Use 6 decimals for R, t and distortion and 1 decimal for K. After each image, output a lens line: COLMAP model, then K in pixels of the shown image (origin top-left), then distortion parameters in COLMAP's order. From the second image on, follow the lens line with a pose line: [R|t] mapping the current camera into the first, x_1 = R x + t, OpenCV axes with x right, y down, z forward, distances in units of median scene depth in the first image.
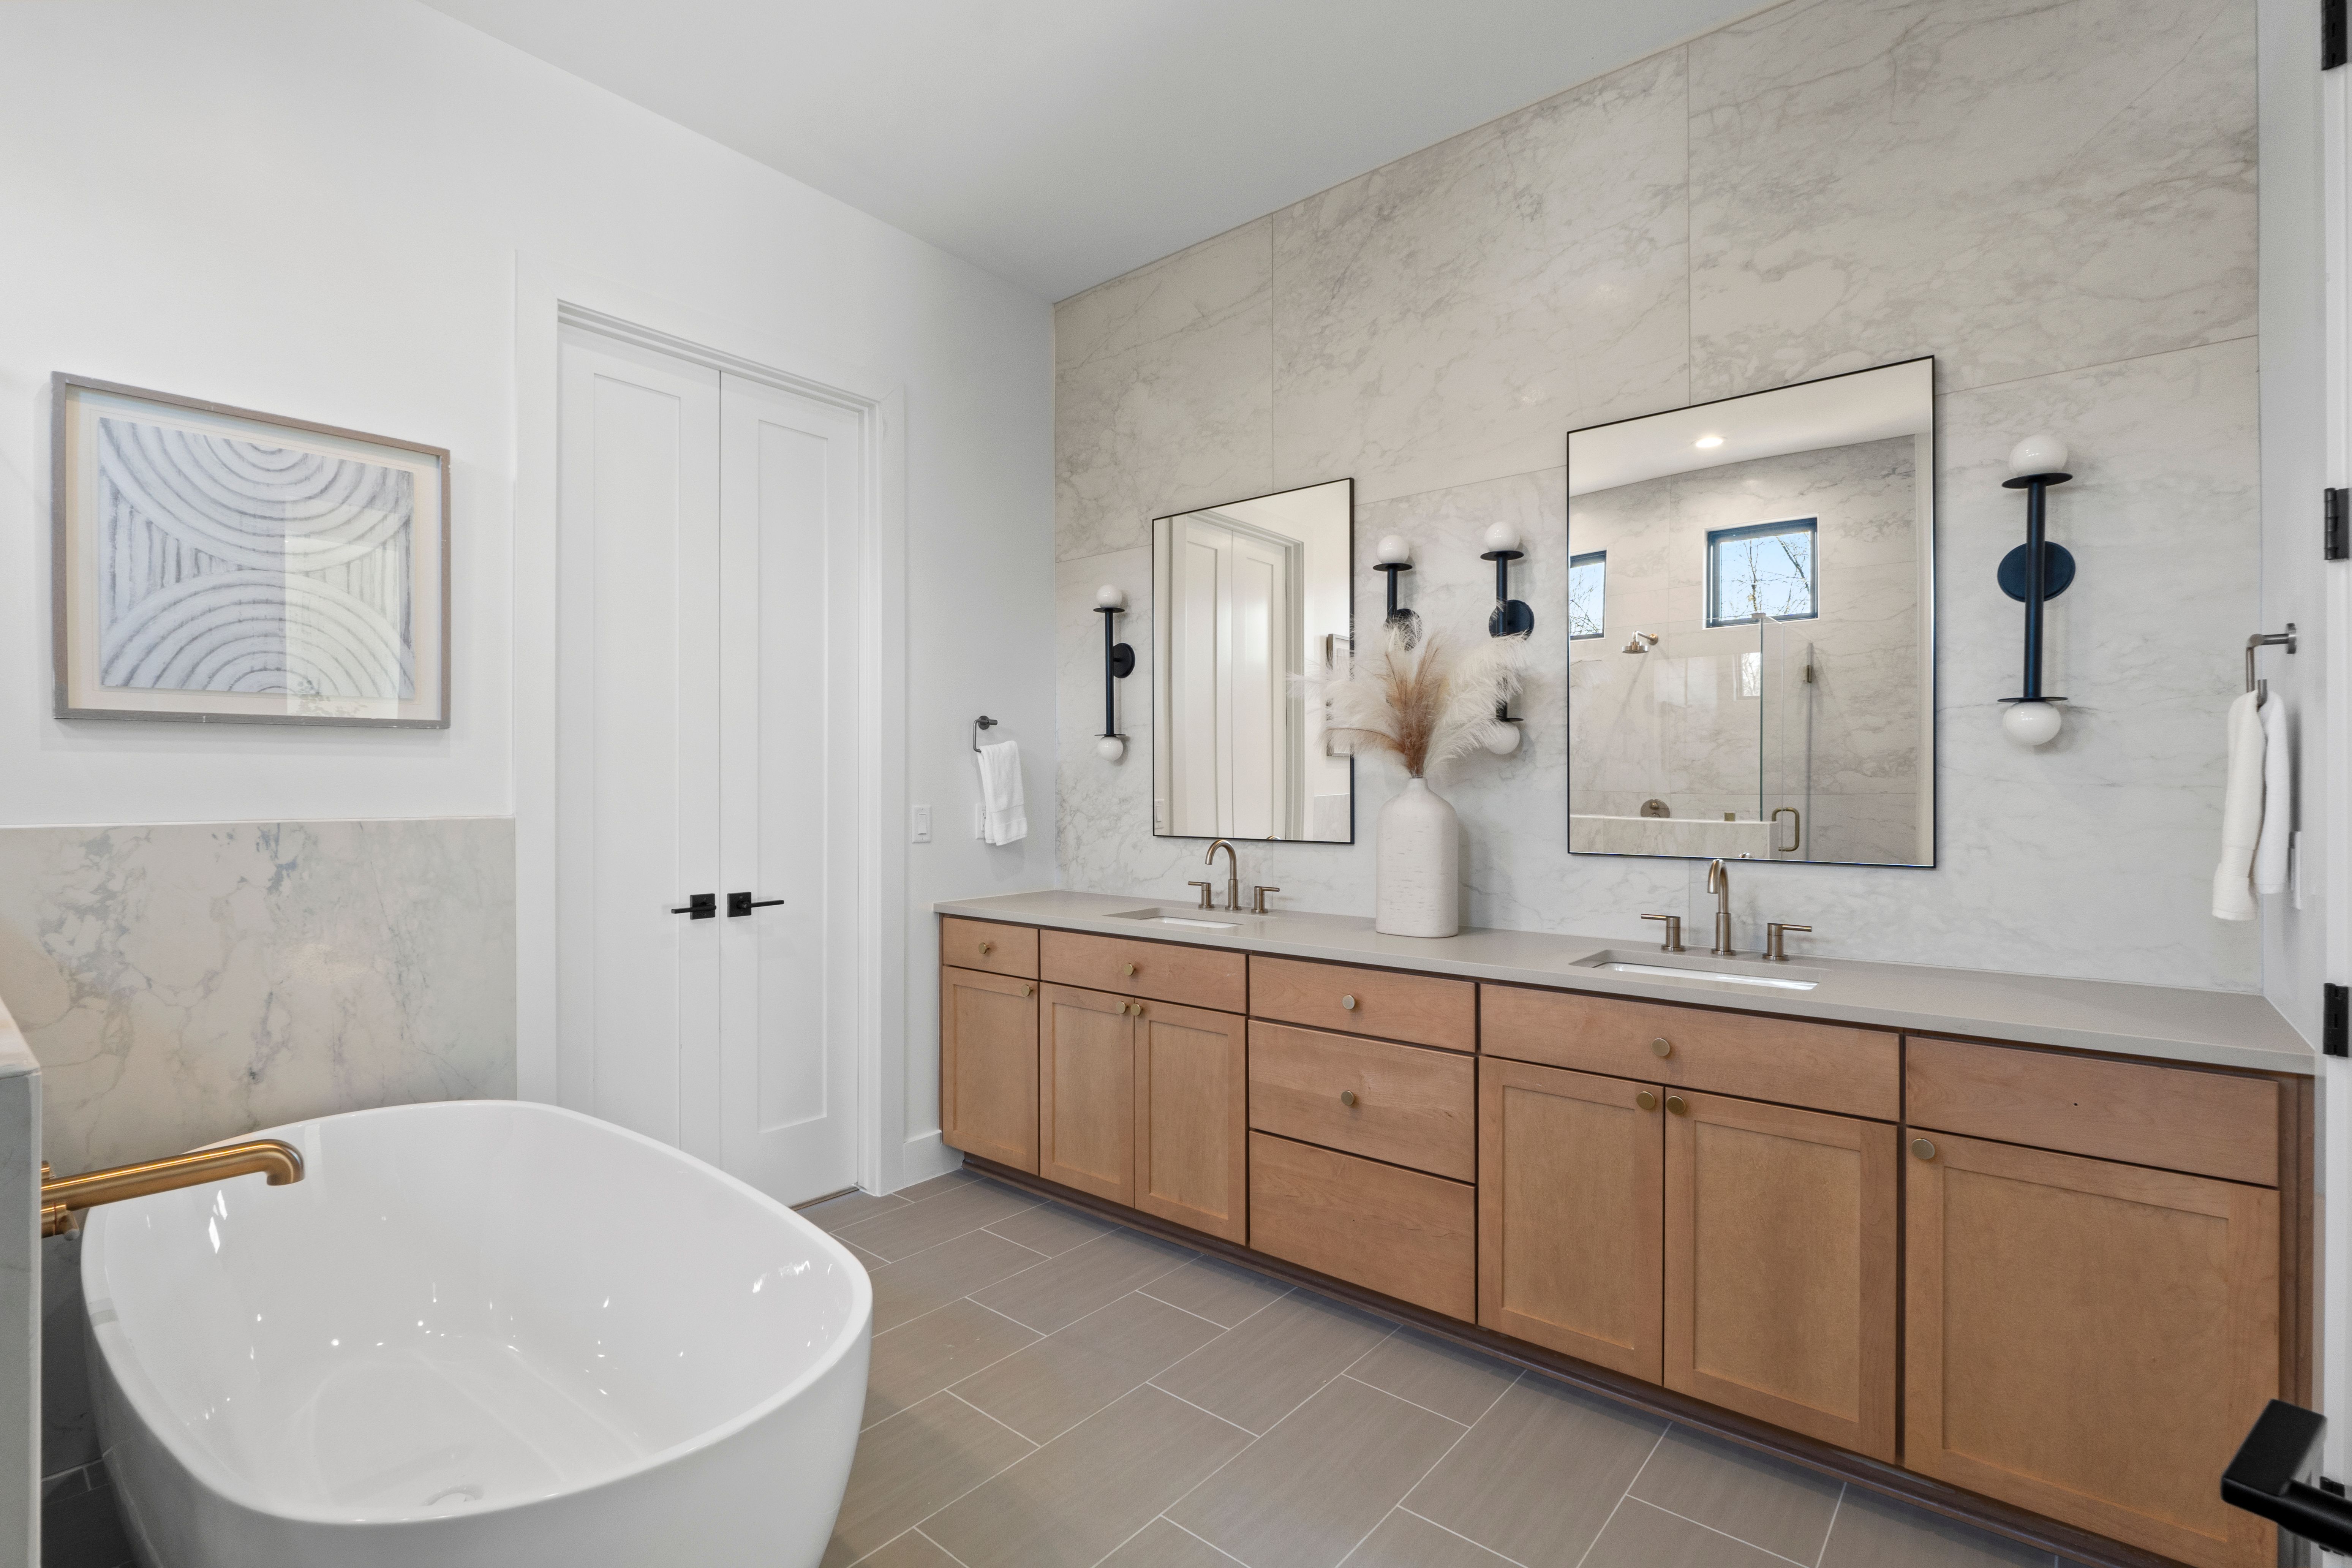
lens RADIAL K [[1072.5, 0, 1177.4], [0, 1072.5, 805.0], [0, 0, 1]] dist [-0.010097, 0.000296]
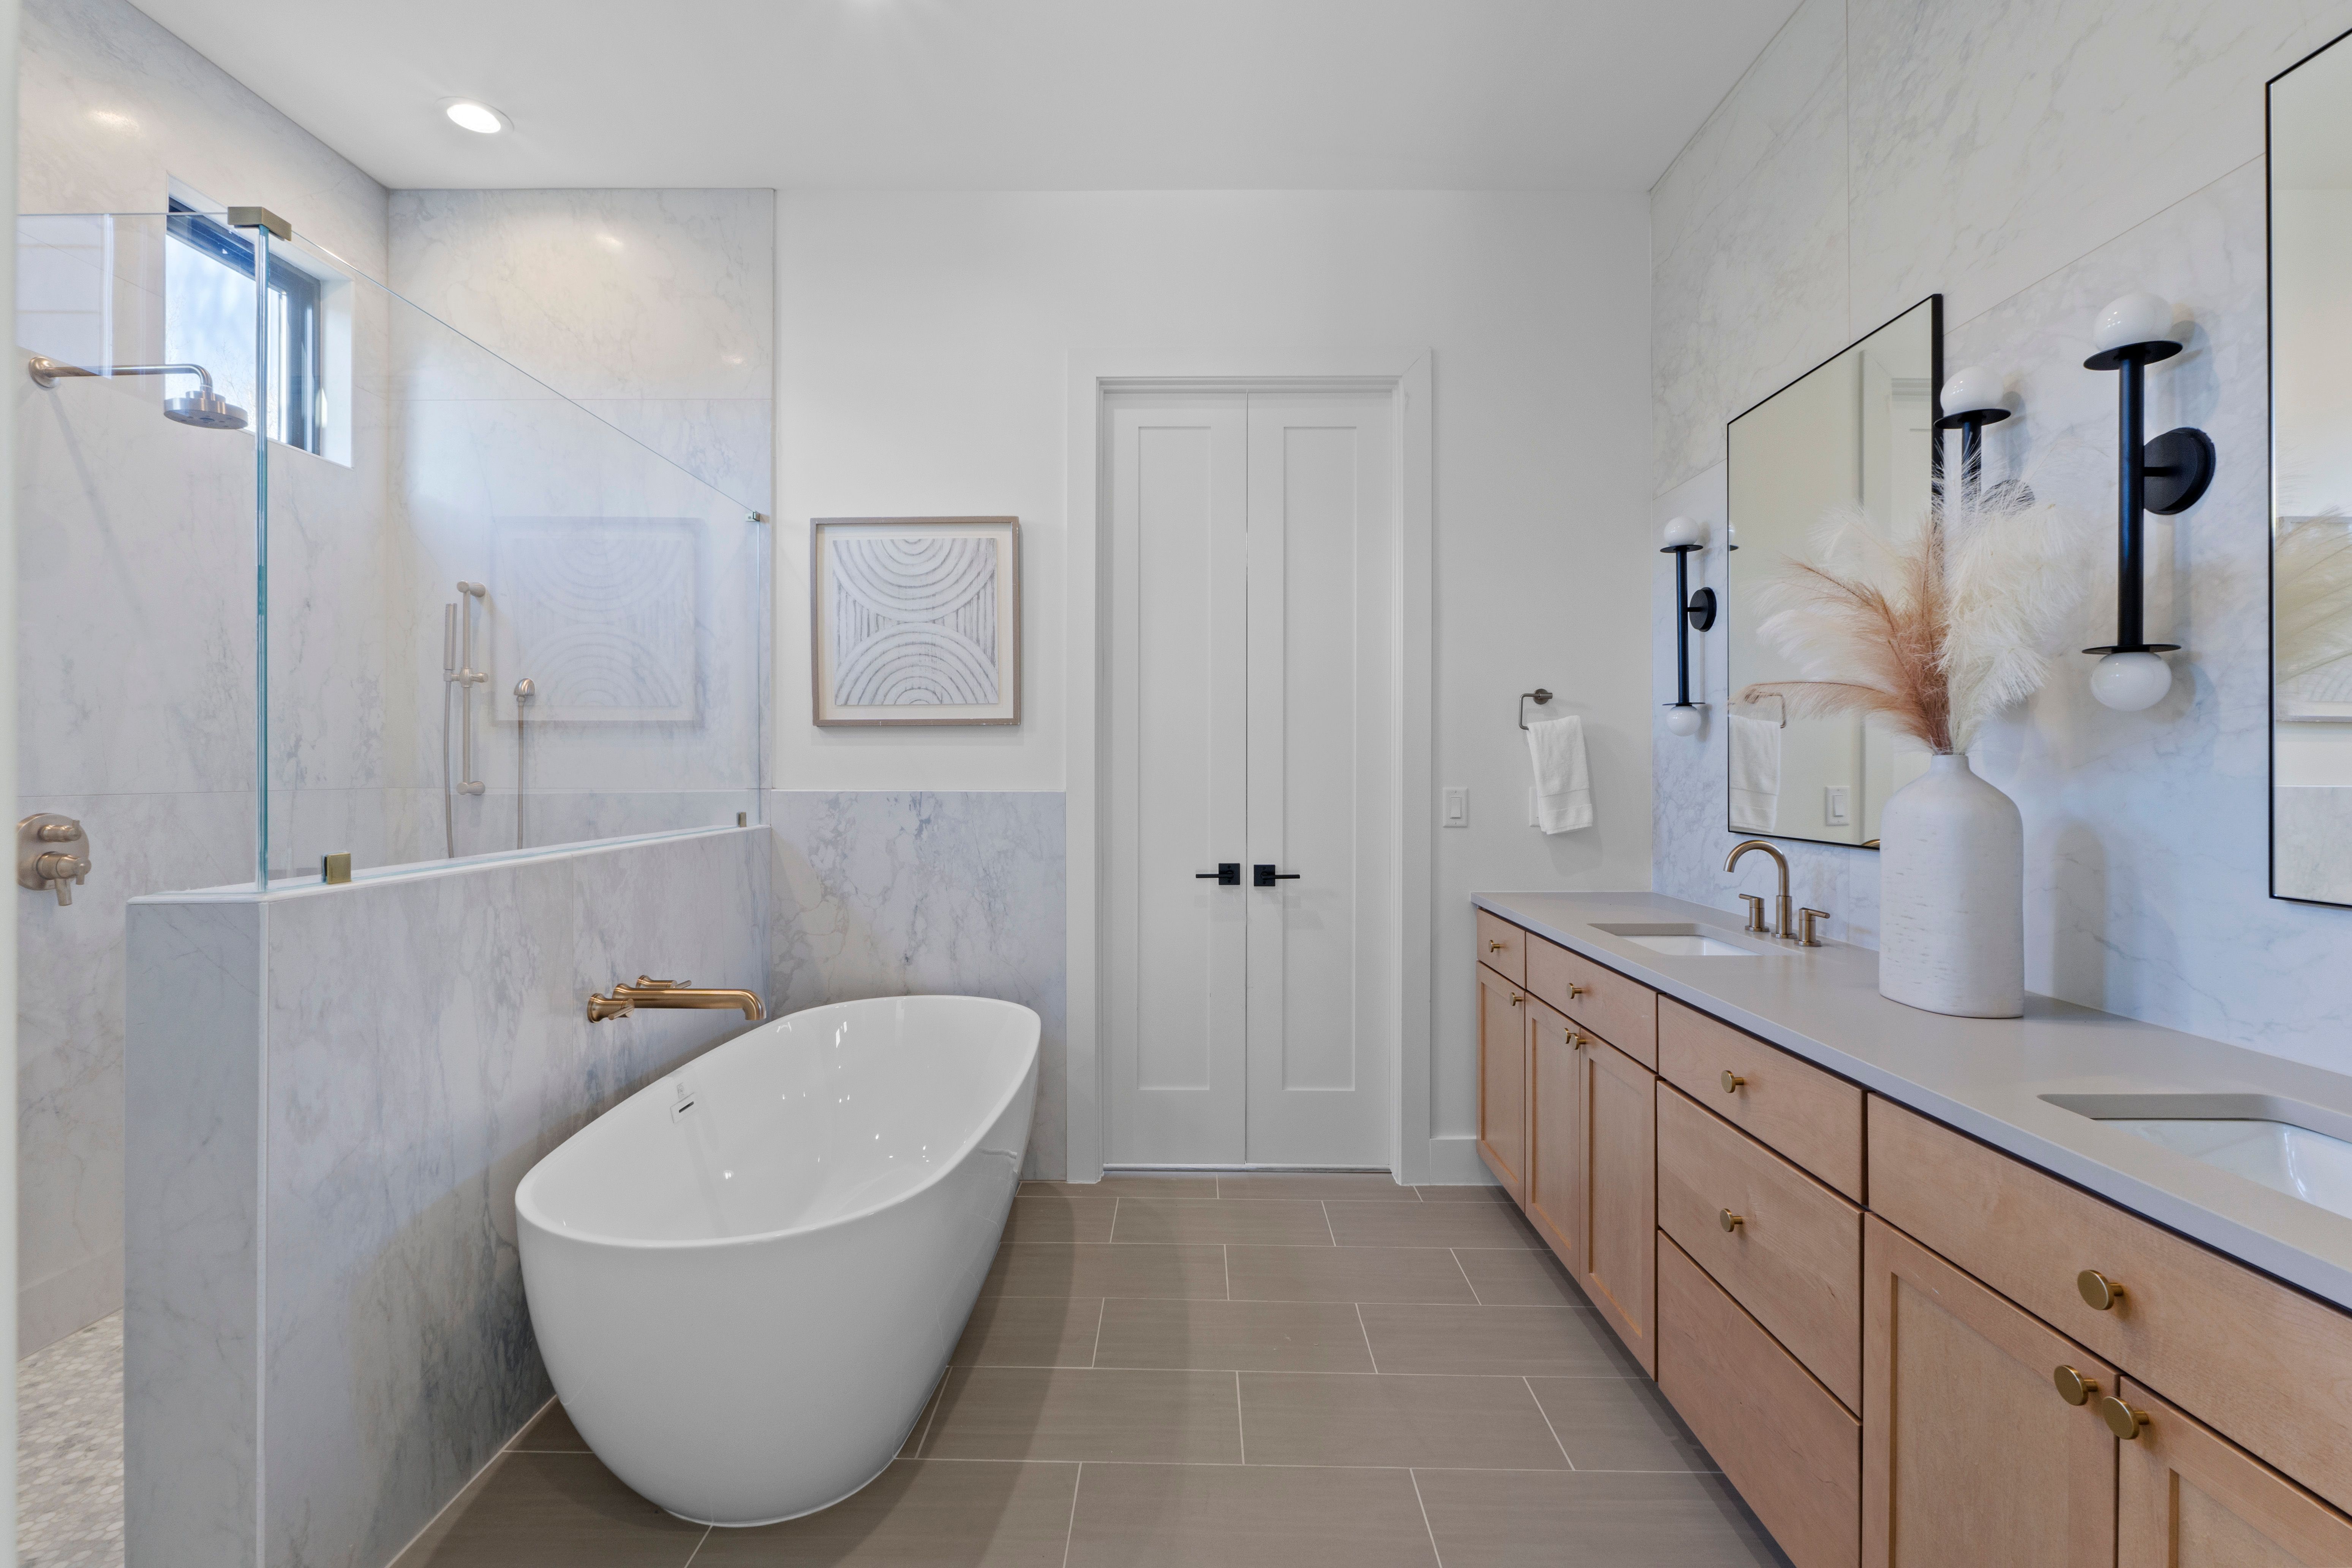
lens RADIAL K [[1071.5, 0, 1176.0], [0, 1071.5, 784.0], [0, 0, 1]] dist [-0.010702, 0.000370]
pose [[0.629621, 0.012607, -0.776800, 0.418143], [-0.014220, 0.999888, 0.004702, -0.004572], [0.776772, 0.008086, 0.629730, 0.262392]]
